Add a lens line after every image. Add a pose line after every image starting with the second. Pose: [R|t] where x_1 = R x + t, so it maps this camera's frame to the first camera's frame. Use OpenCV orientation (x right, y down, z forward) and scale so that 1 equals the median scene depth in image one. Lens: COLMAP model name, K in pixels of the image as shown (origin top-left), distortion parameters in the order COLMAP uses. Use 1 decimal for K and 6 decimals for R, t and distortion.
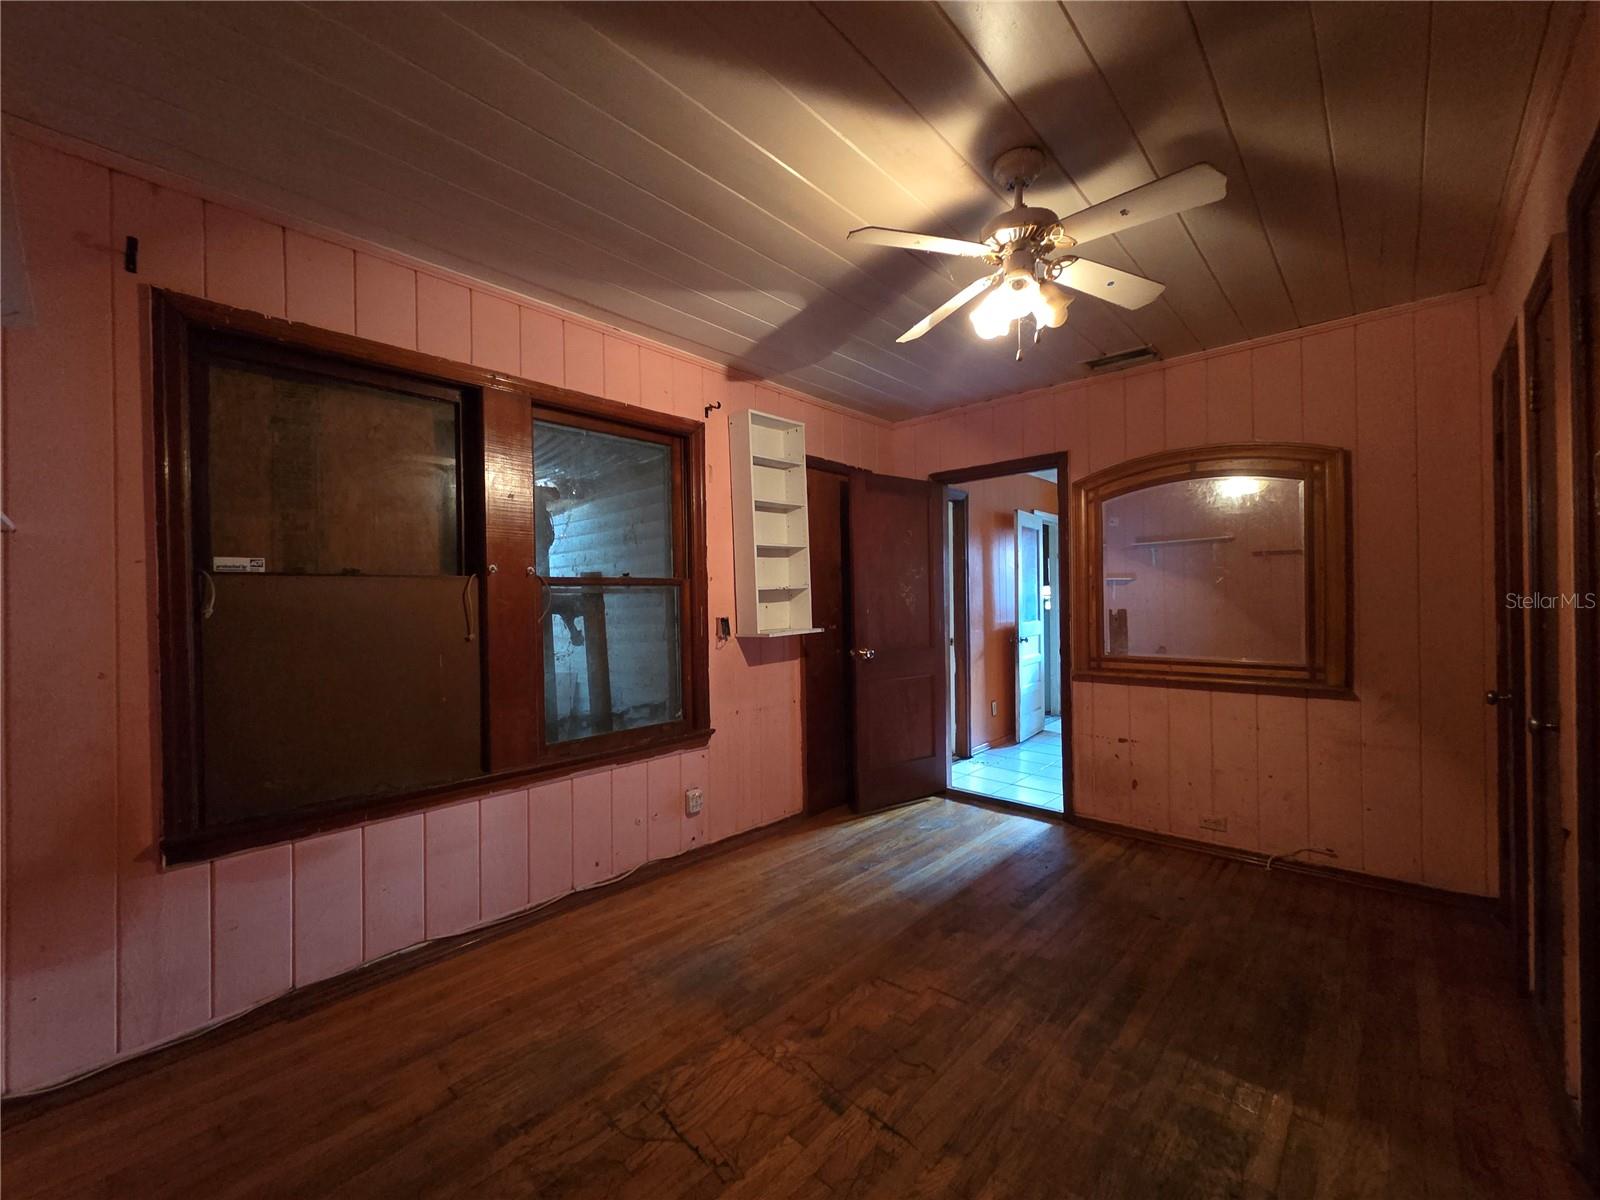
lens RADIAL K [[652.4, 0, 788.3], [0, 652.4, 603.1], [0, 0, 1]] dist [0.003133, -0.000389]
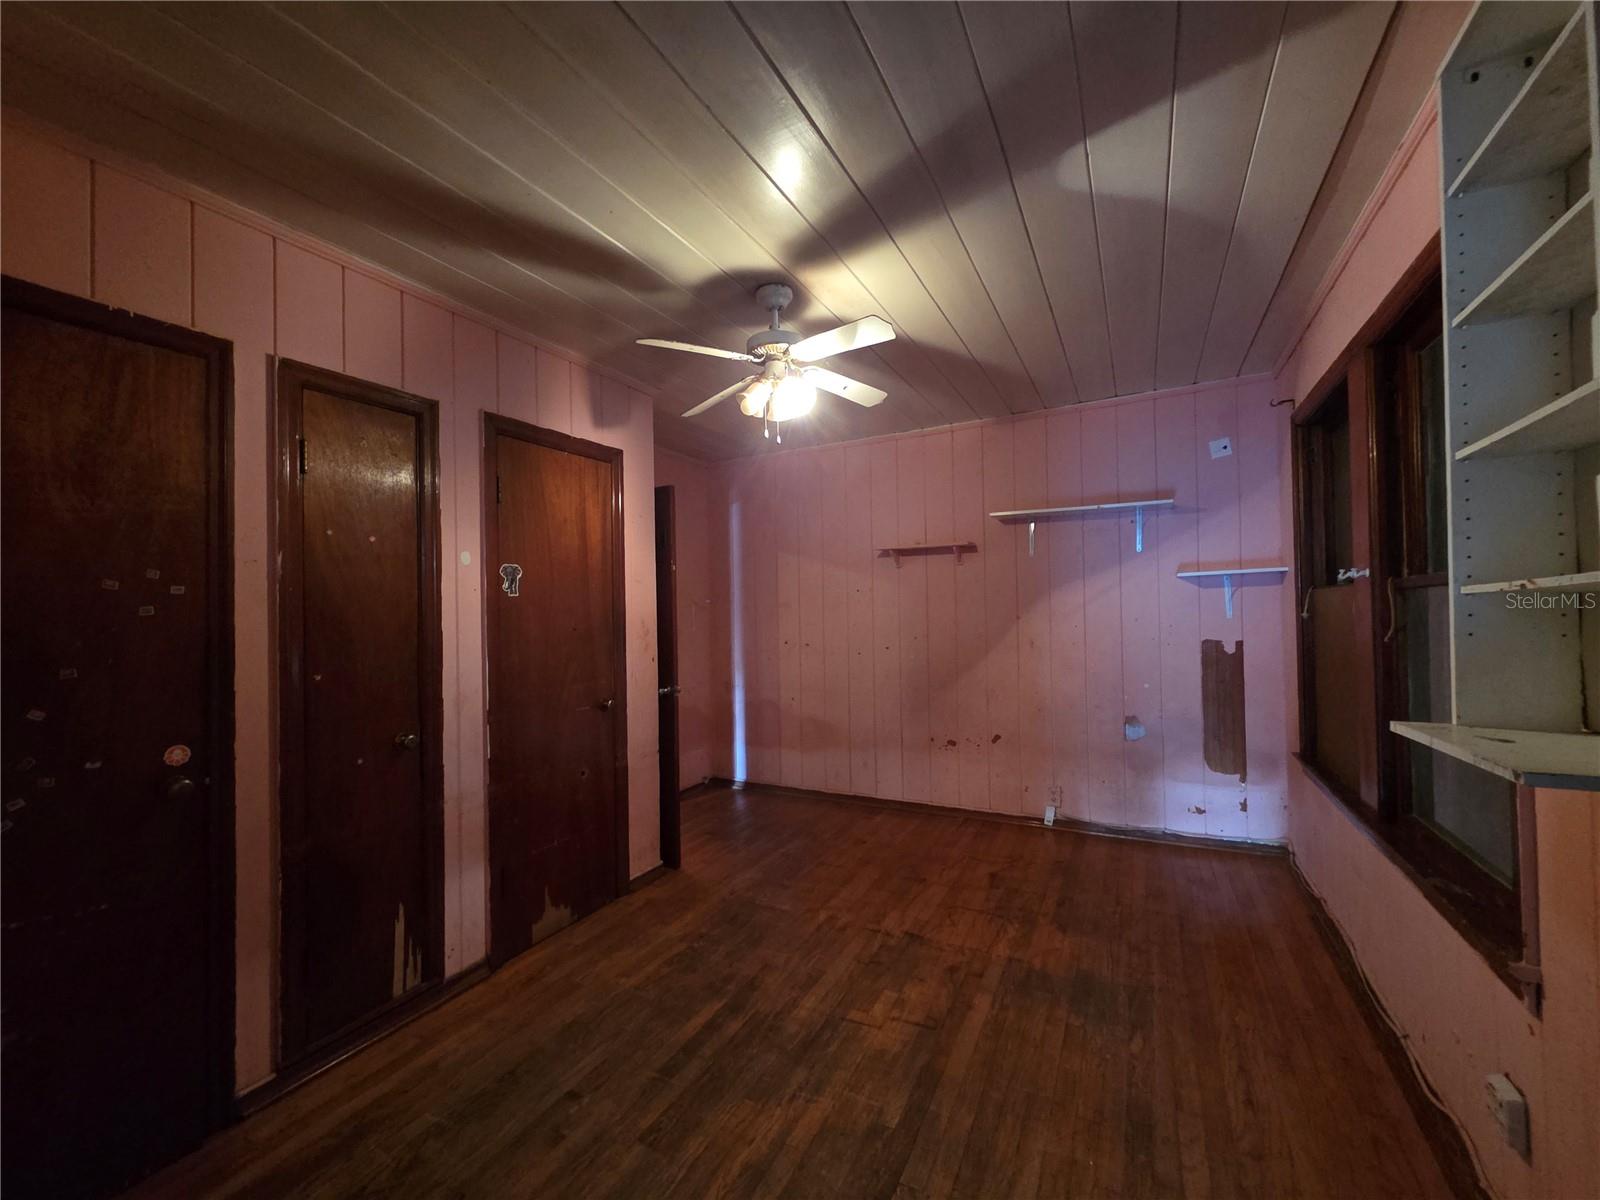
lens RADIAL K [[652.4, 0, 788.3], [0, 652.4, 603.1], [0, 0, 1]] dist [0.003133, -0.000389]
pose [[-0.968532, 0.034506, -0.246487, 0.616079], [0.037585, 0.999263, -0.007796, -0.044692], [0.246037, -0.016815, -0.969115, 2.090114]]
